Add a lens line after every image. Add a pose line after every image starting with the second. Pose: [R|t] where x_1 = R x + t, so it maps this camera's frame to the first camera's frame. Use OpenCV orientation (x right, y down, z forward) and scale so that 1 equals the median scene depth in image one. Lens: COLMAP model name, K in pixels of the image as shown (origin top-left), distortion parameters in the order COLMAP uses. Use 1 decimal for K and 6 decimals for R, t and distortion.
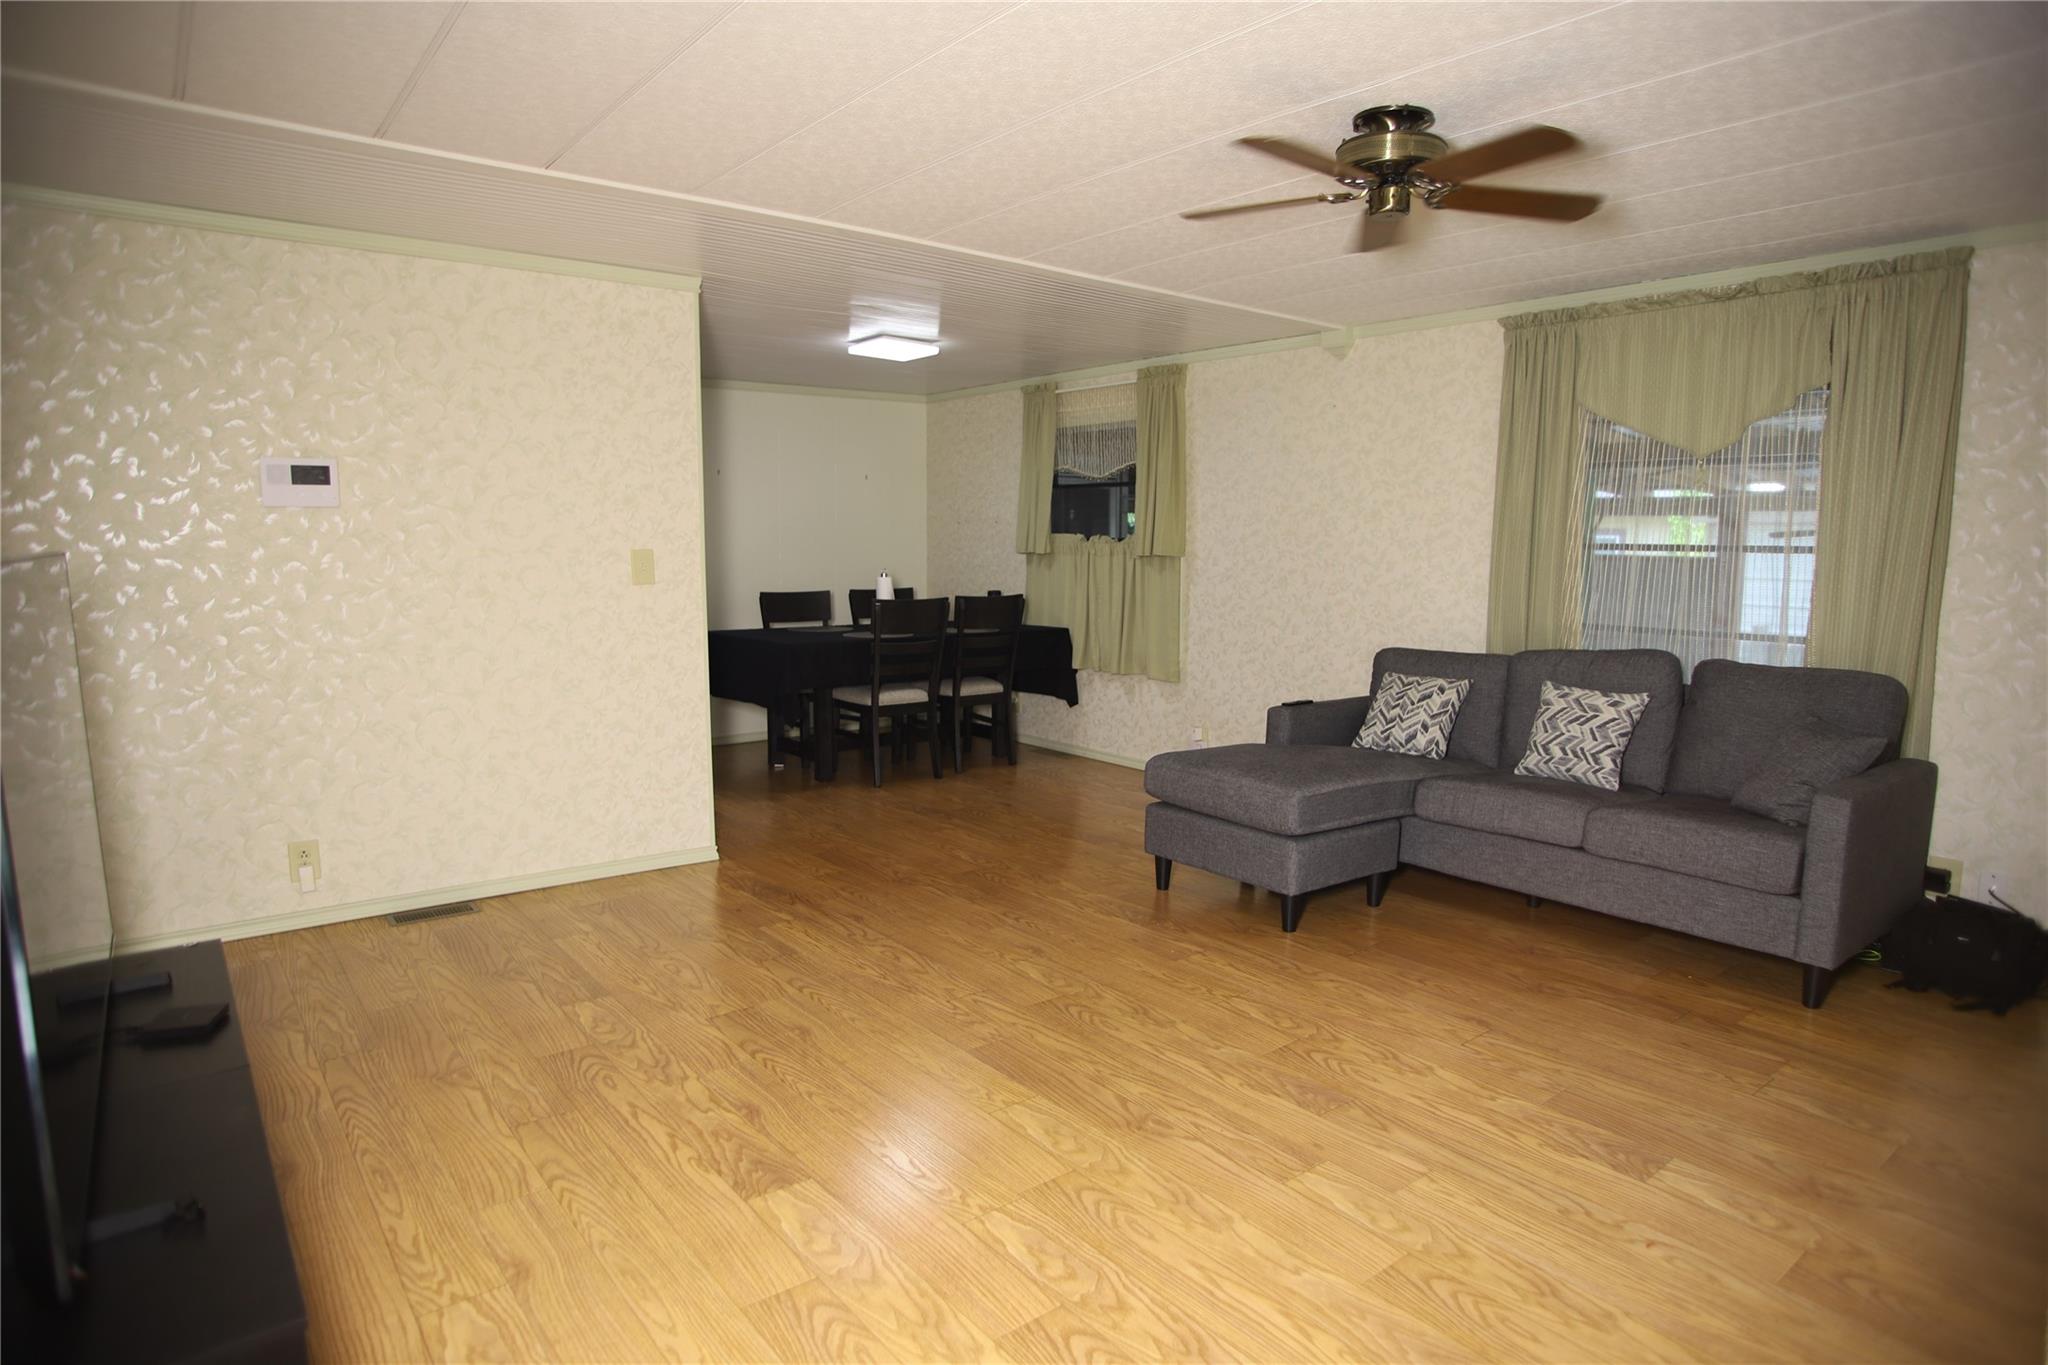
lens RADIAL K [[1179.8, 0, 1038.3], [0, 1179.8, 678.7], [0, 0, 1]] dist [-0.063212, 0.010025]
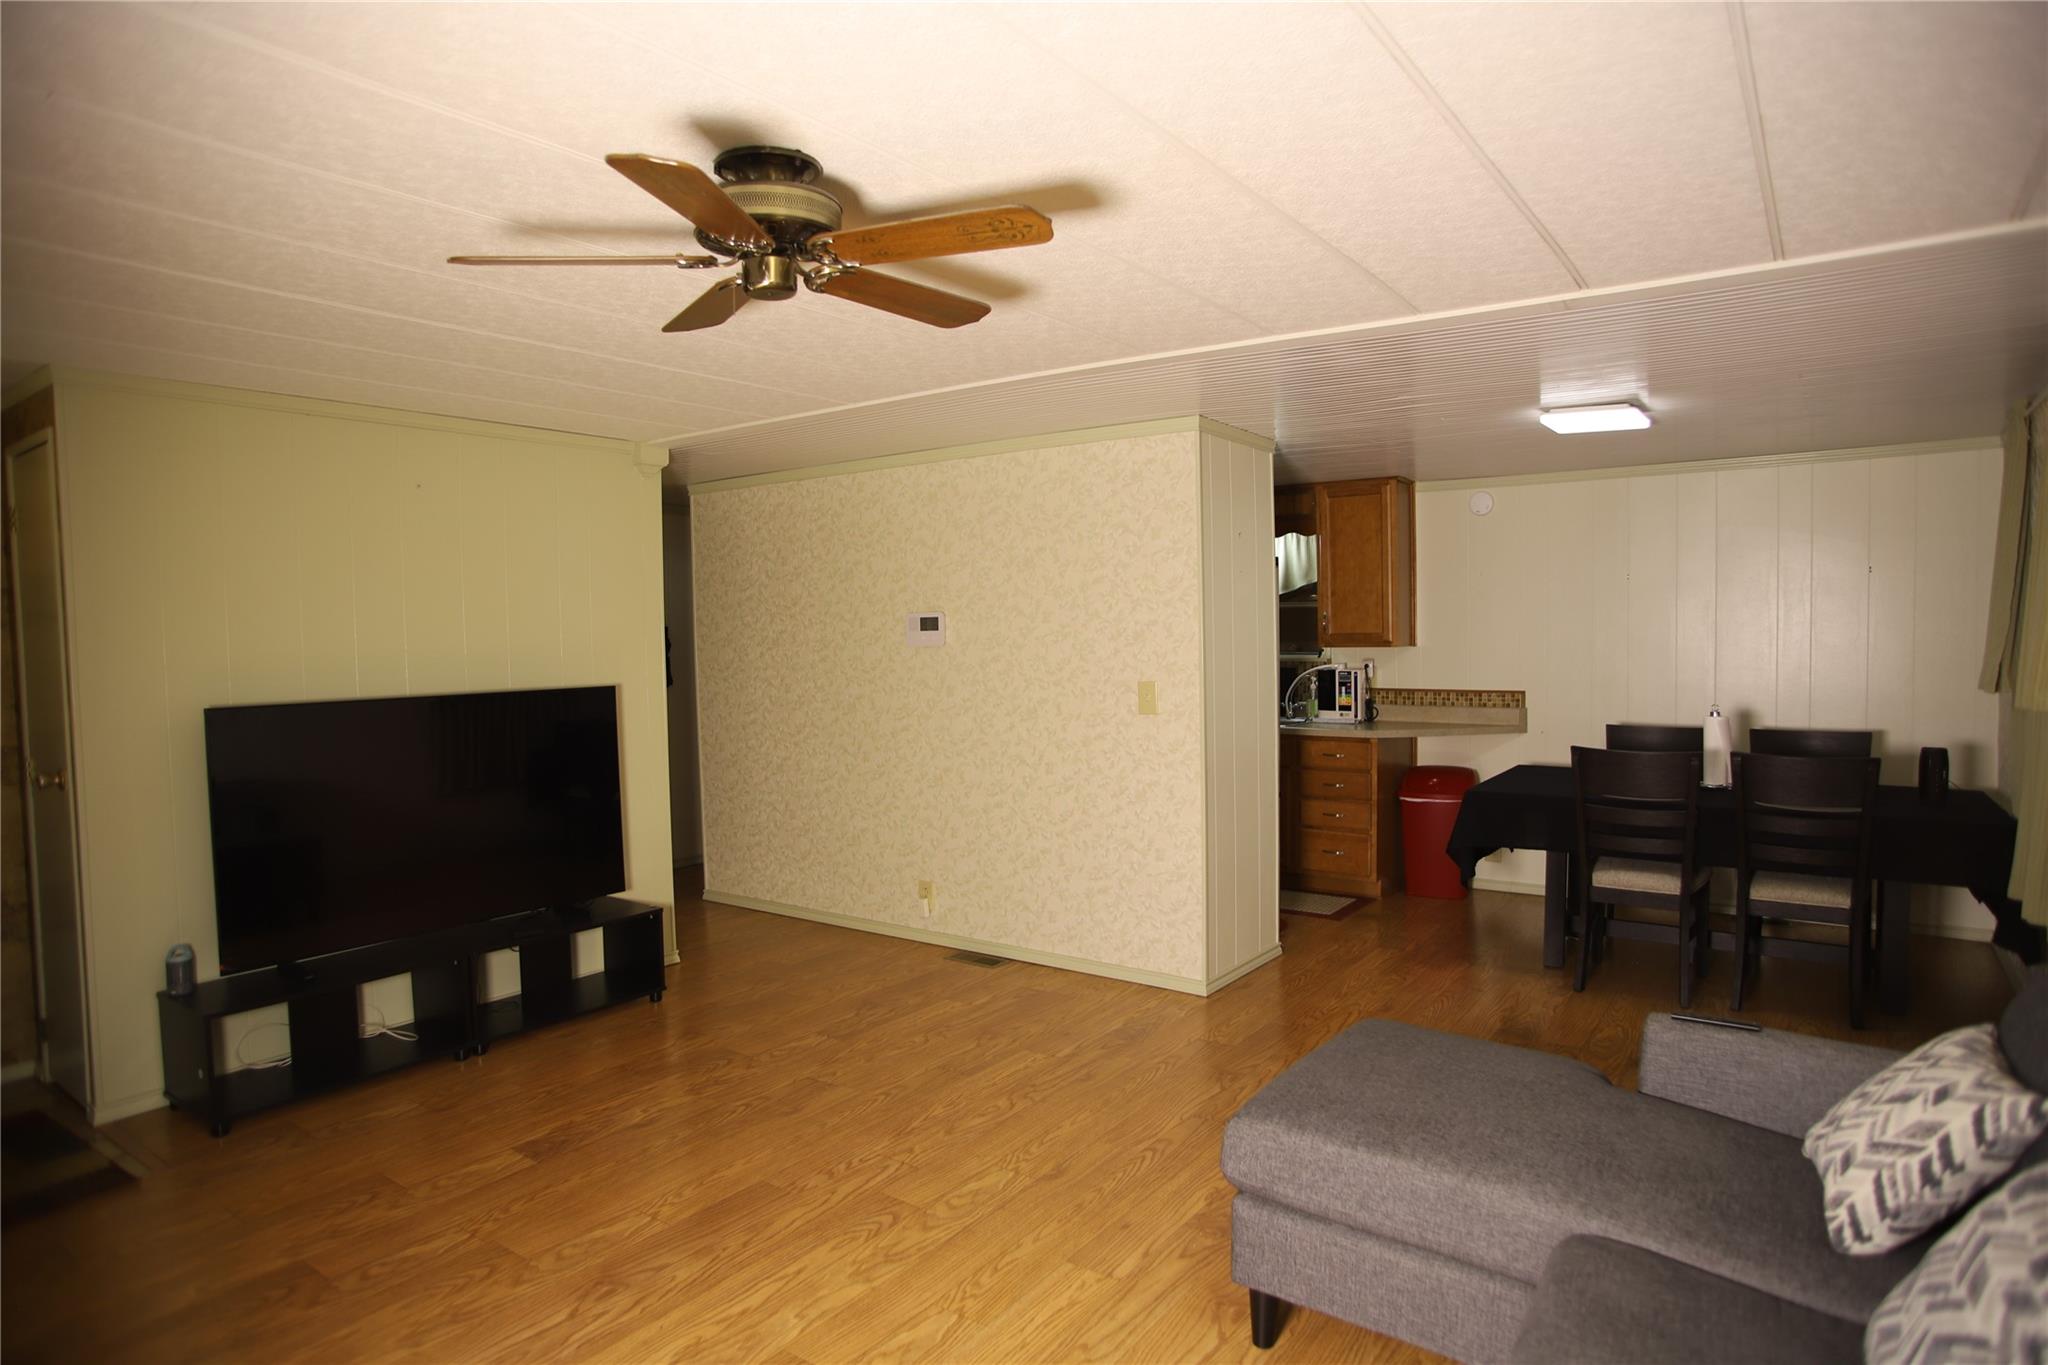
lens RADIAL K [[1179.8, 0, 1033.0], [0, 1179.8, 689.9], [0, 0, 1]] dist [-0.063212, 0.010025]
pose [[0.266726, 0.040929, -0.962903, 0.788859], [-0.098169, 0.995055, 0.015103, -0.128725], [0.958760, 0.090499, 0.269425, 0.724736]]
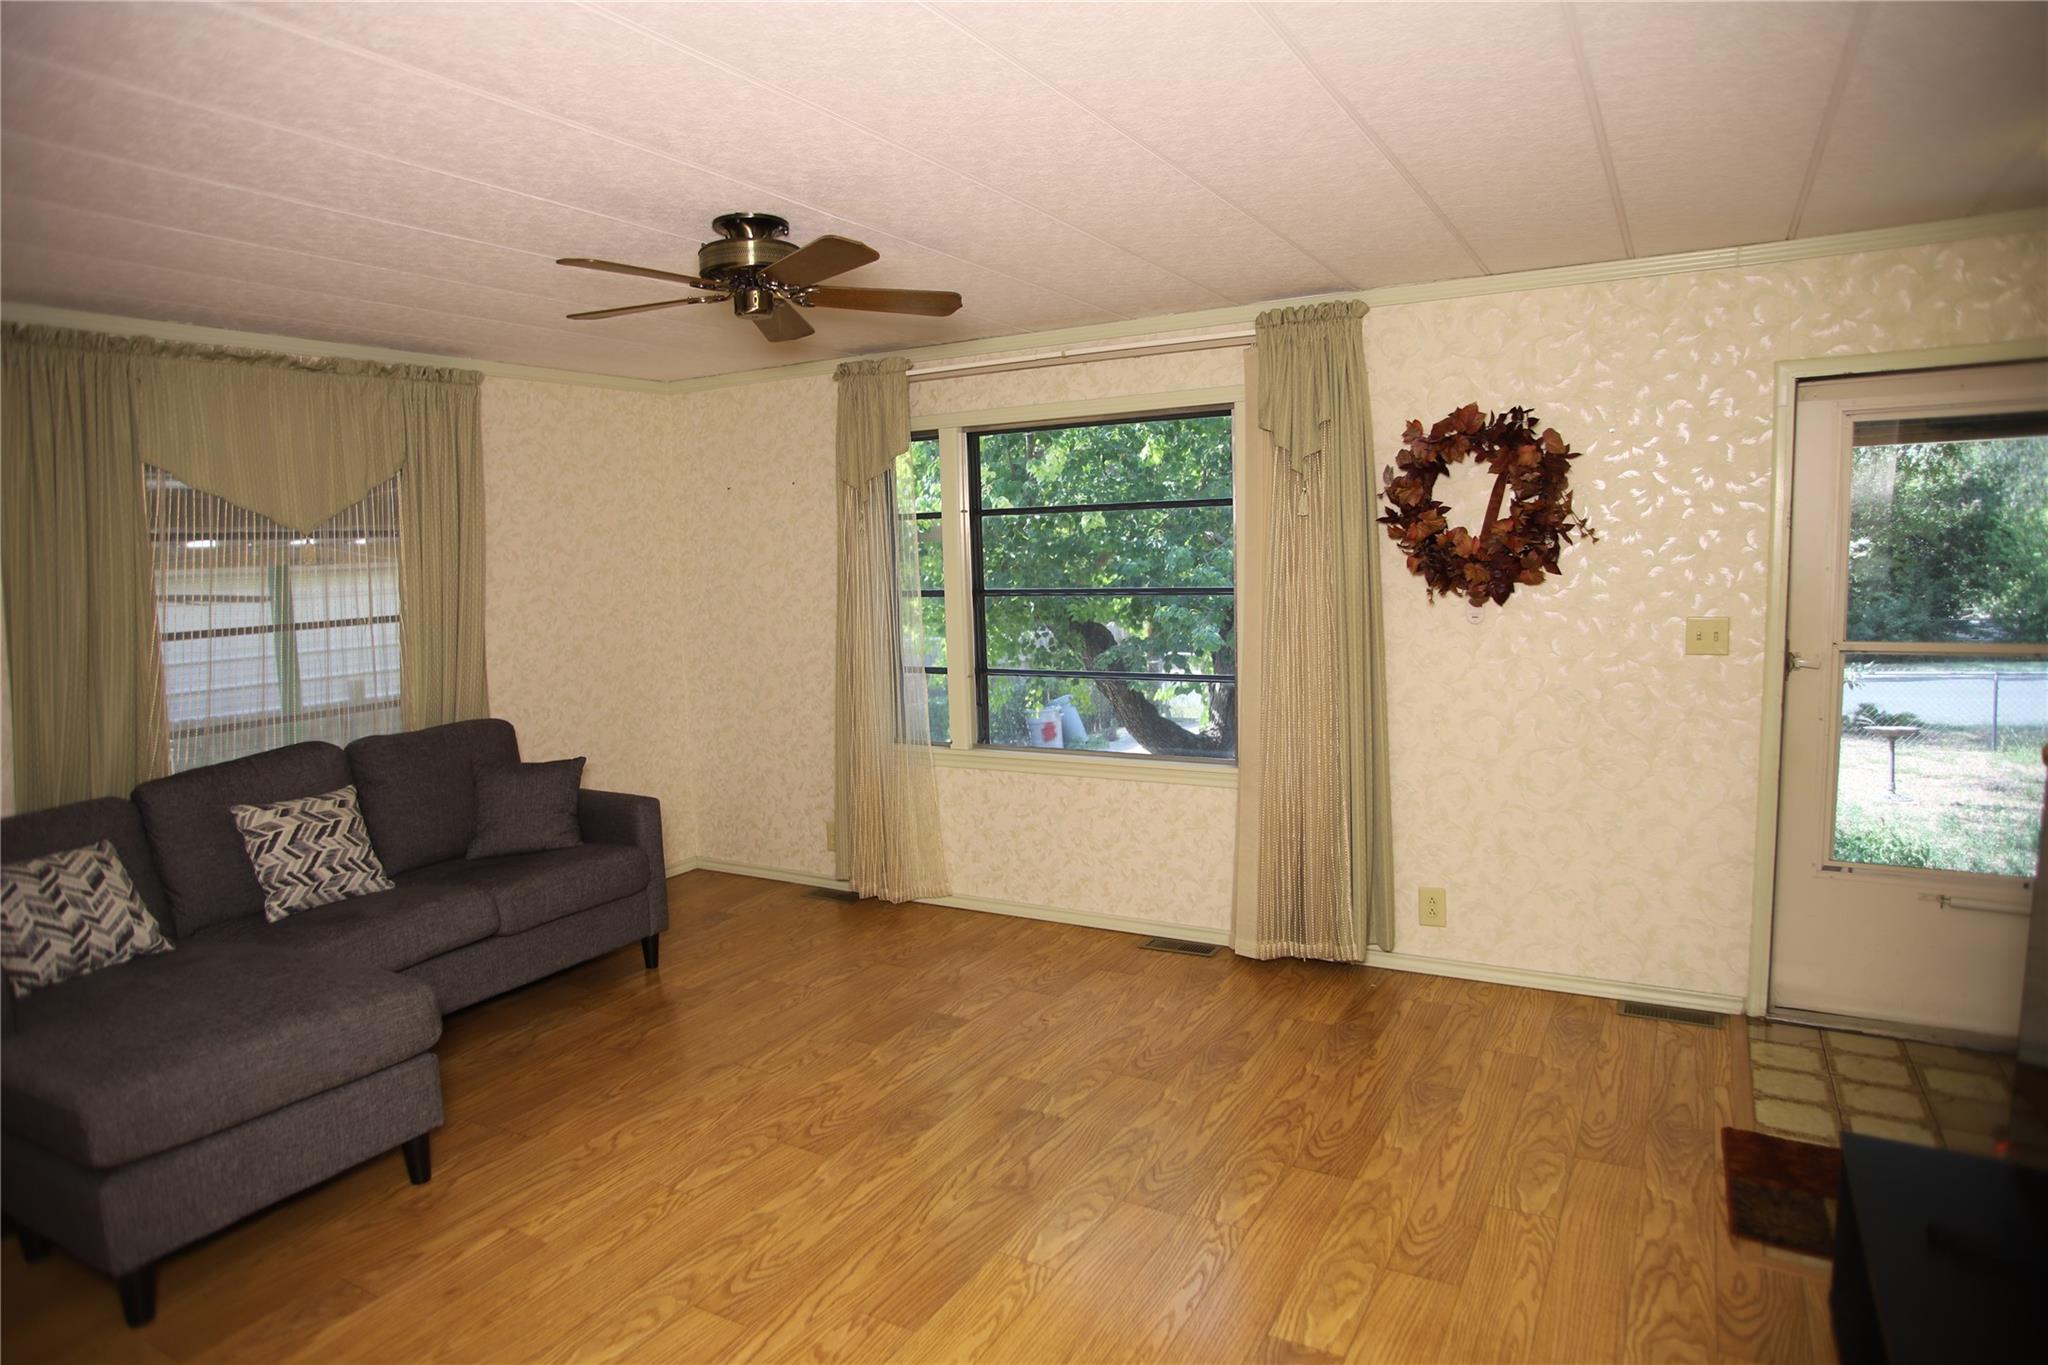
lens RADIAL K [[1179.8, 0, 1037.2], [0, 1179.8, 692.1], [0, 0, 1]] dist [-0.063212, 0.010025]
pose [[-0.371304, -0.108555, 0.922144, -0.580419], [0.137097, 0.975847, 0.170080, -0.157346], [-0.918334, 0.189575, -0.347453, 0.880490]]
